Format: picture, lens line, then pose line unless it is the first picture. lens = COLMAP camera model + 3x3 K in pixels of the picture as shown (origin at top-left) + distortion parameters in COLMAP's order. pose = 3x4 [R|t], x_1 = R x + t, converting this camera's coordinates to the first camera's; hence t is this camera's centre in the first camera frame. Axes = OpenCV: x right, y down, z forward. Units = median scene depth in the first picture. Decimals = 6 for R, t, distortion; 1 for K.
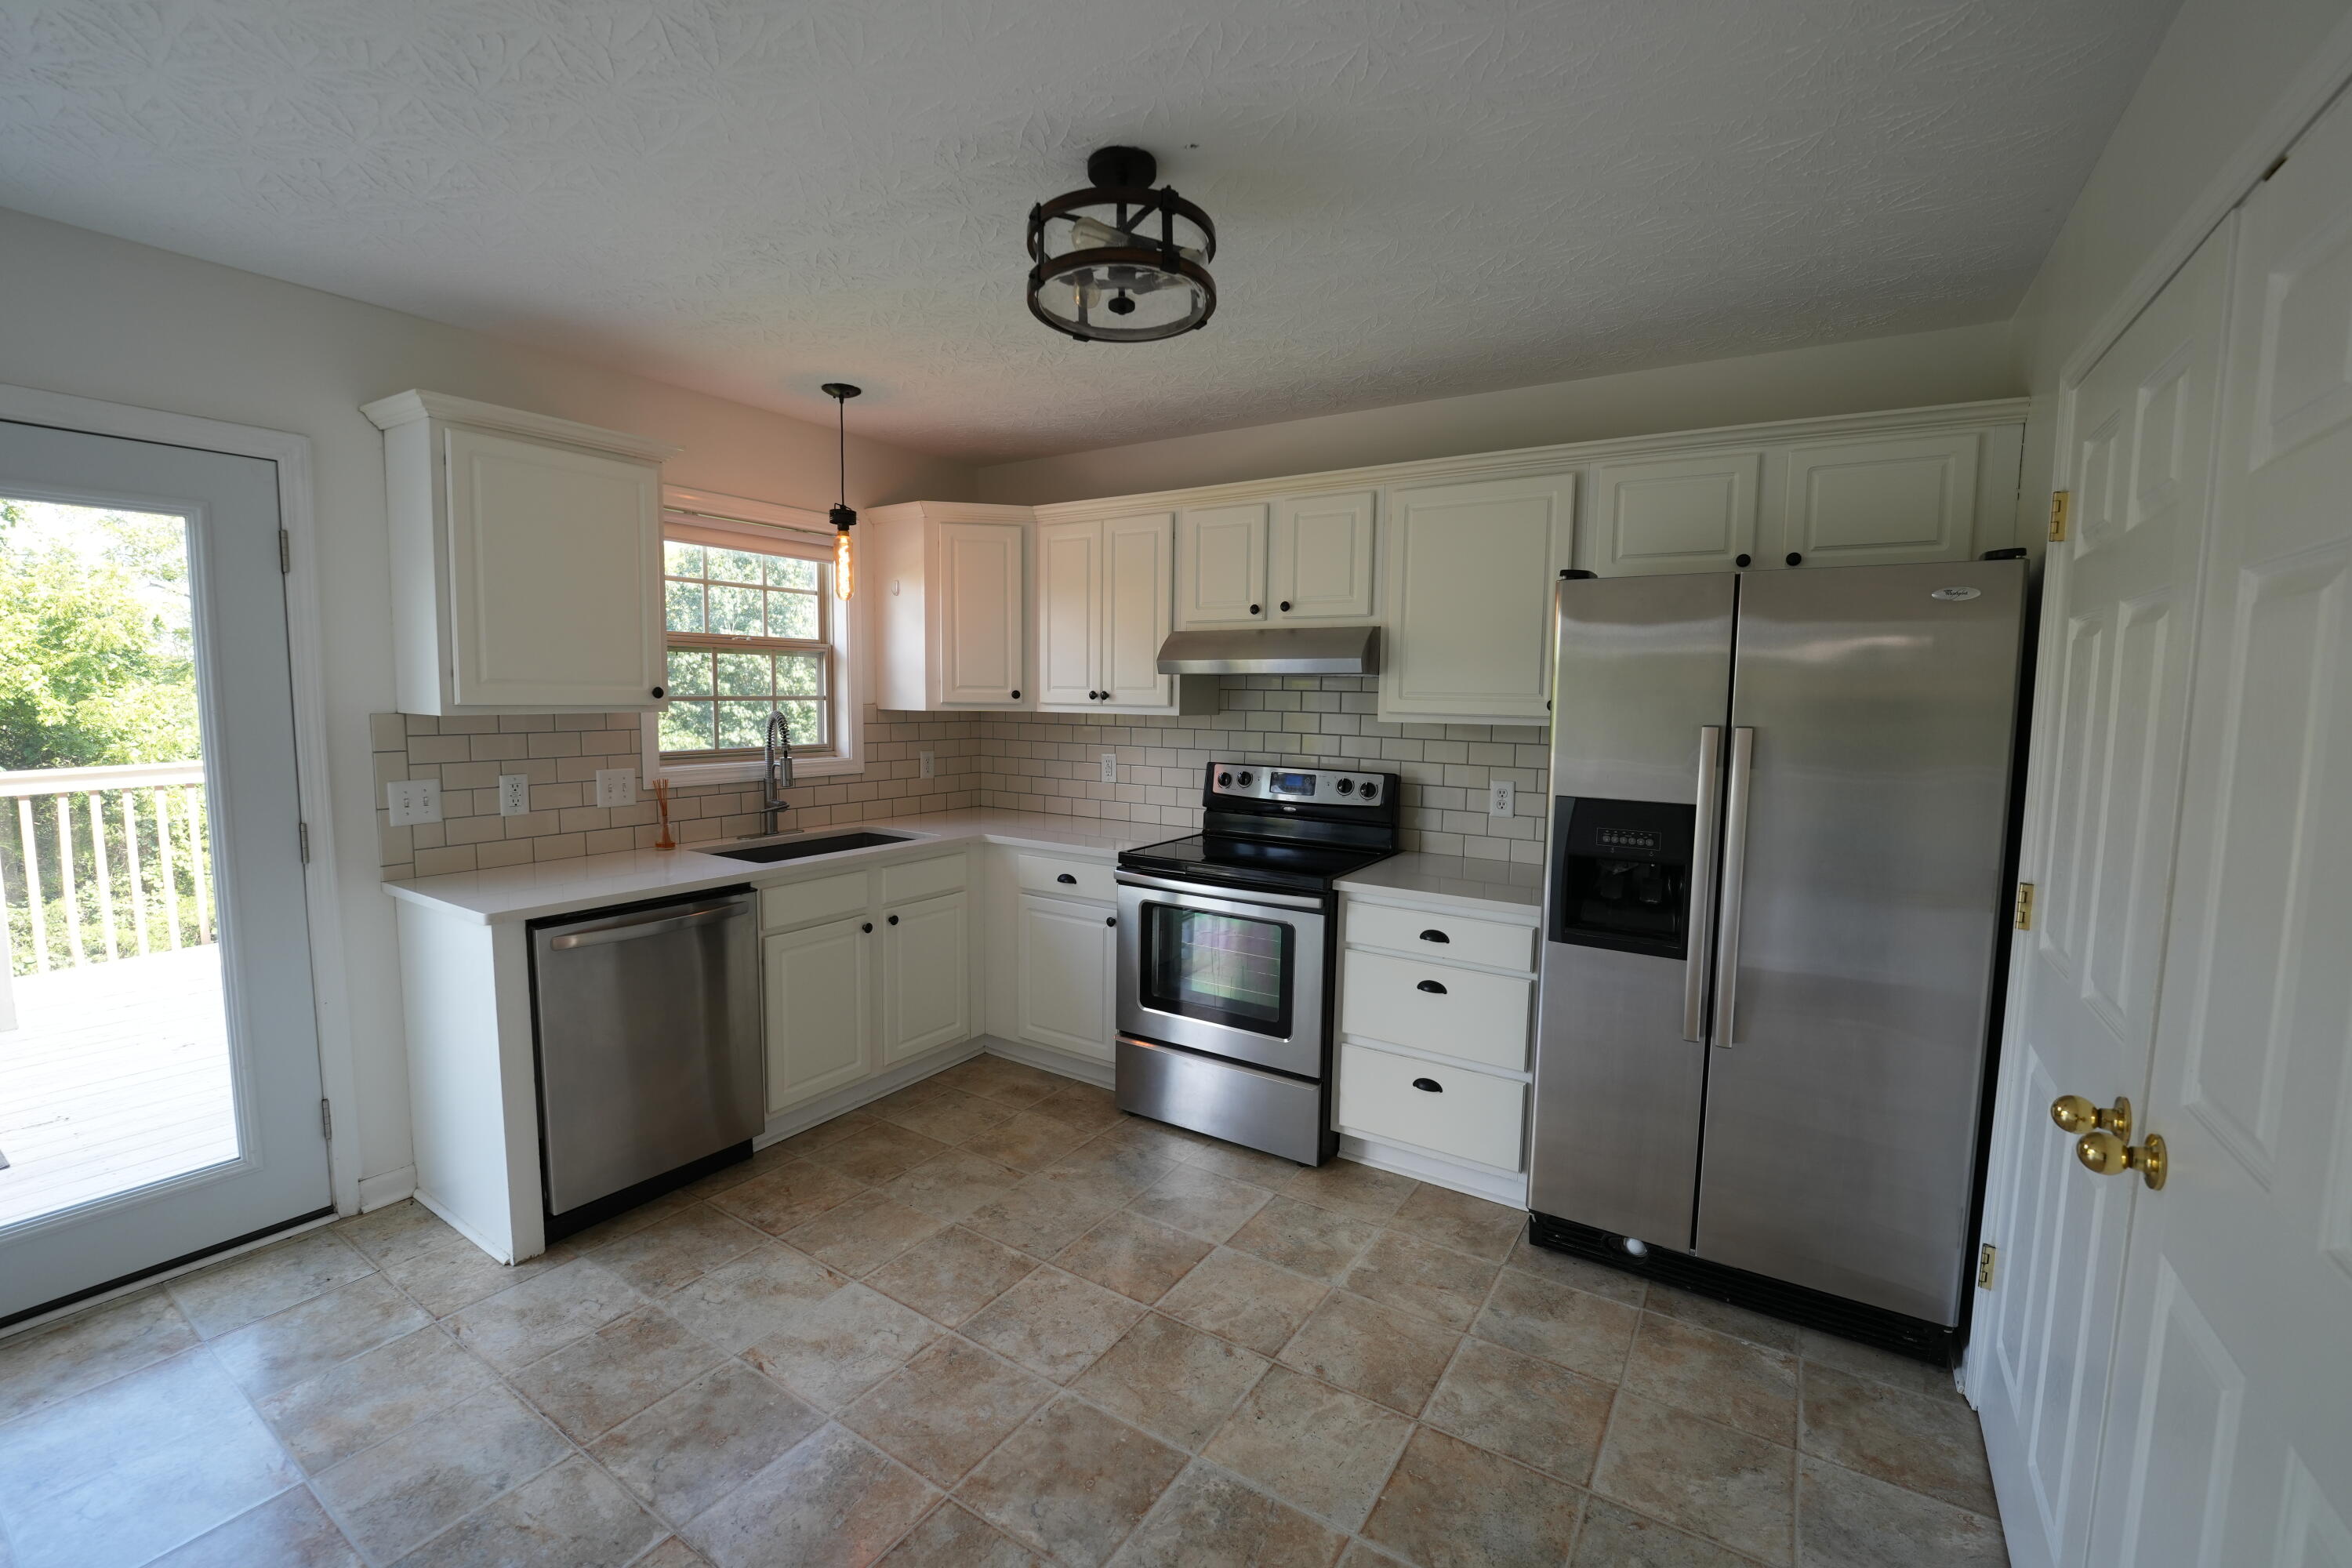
lens RADIAL K [[980.6, 0, 1176.0], [0, 980.6, 784.0], [0, 0, 1]] dist [-0.024911, -0.000309]
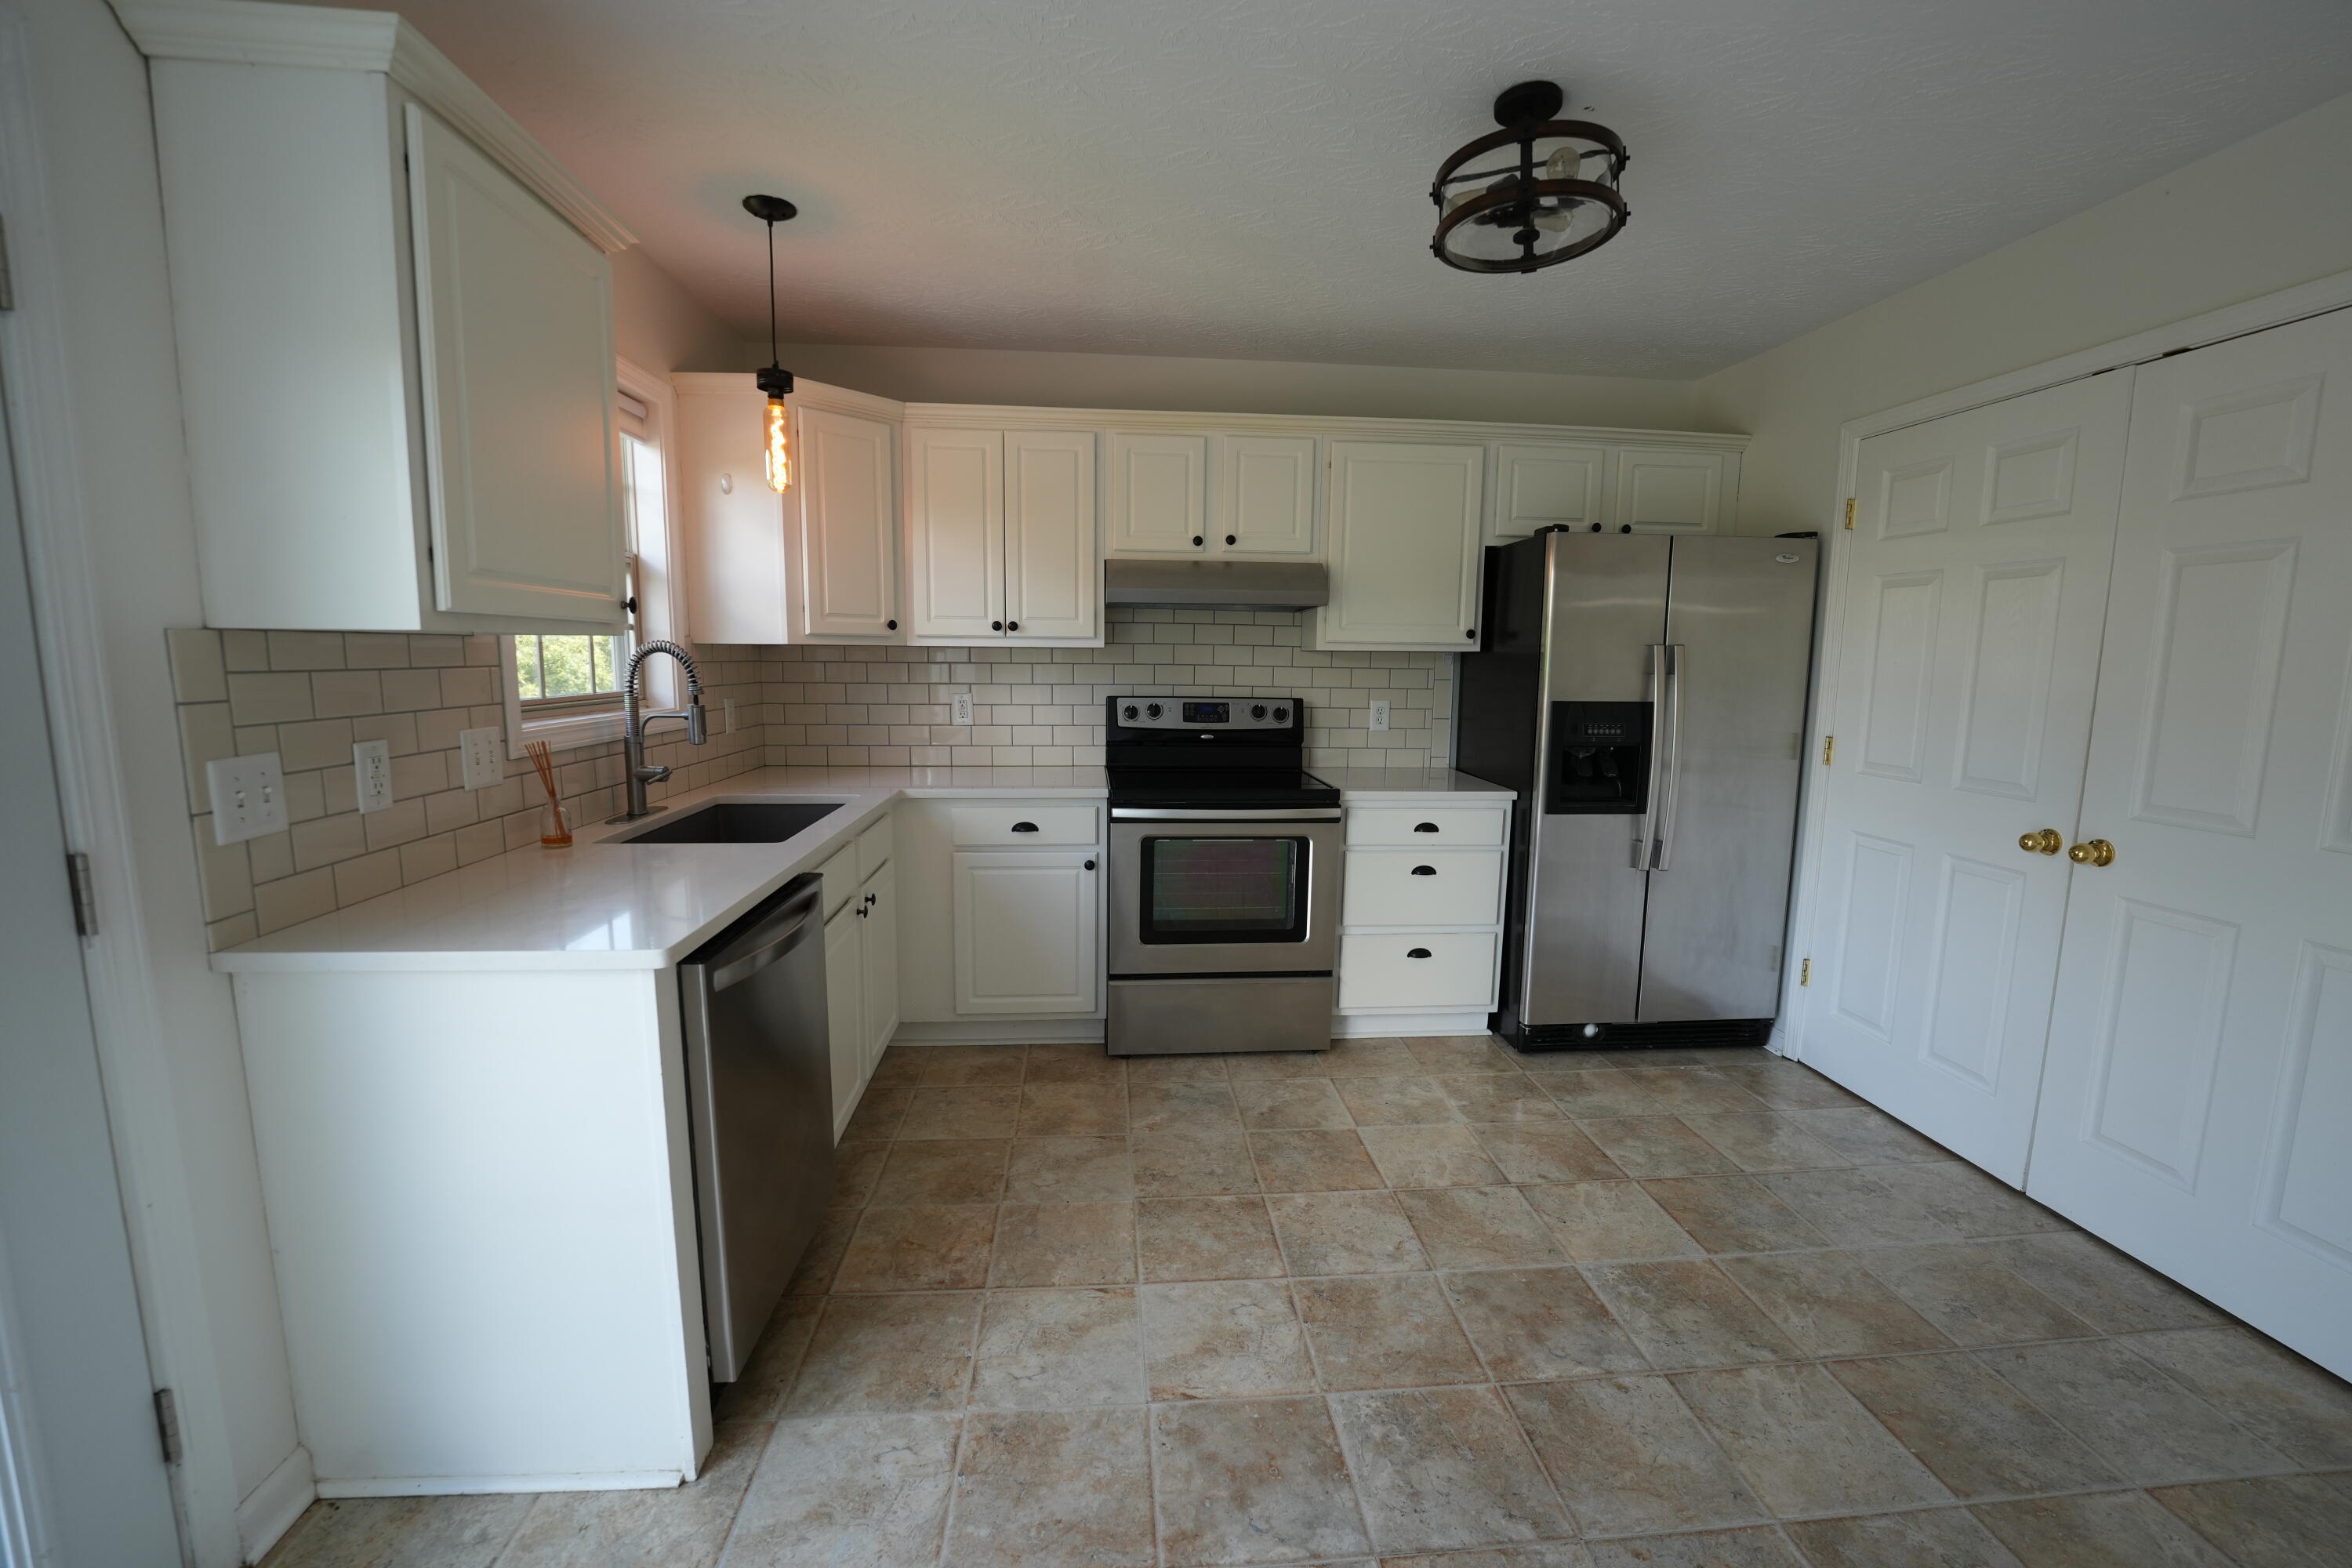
lens RADIAL K [[953.9, 0, 1176.0], [0, 953.9, 784.0], [0, 0, 1]] dist [-0.025761, 0.000269]
pose [[0.789073, -0.087330, 0.608061, -0.654202], [0.057992, 0.996013, 0.067792, 0.006008], [-0.611557, -0.018230, 0.790991, 0.261953]]
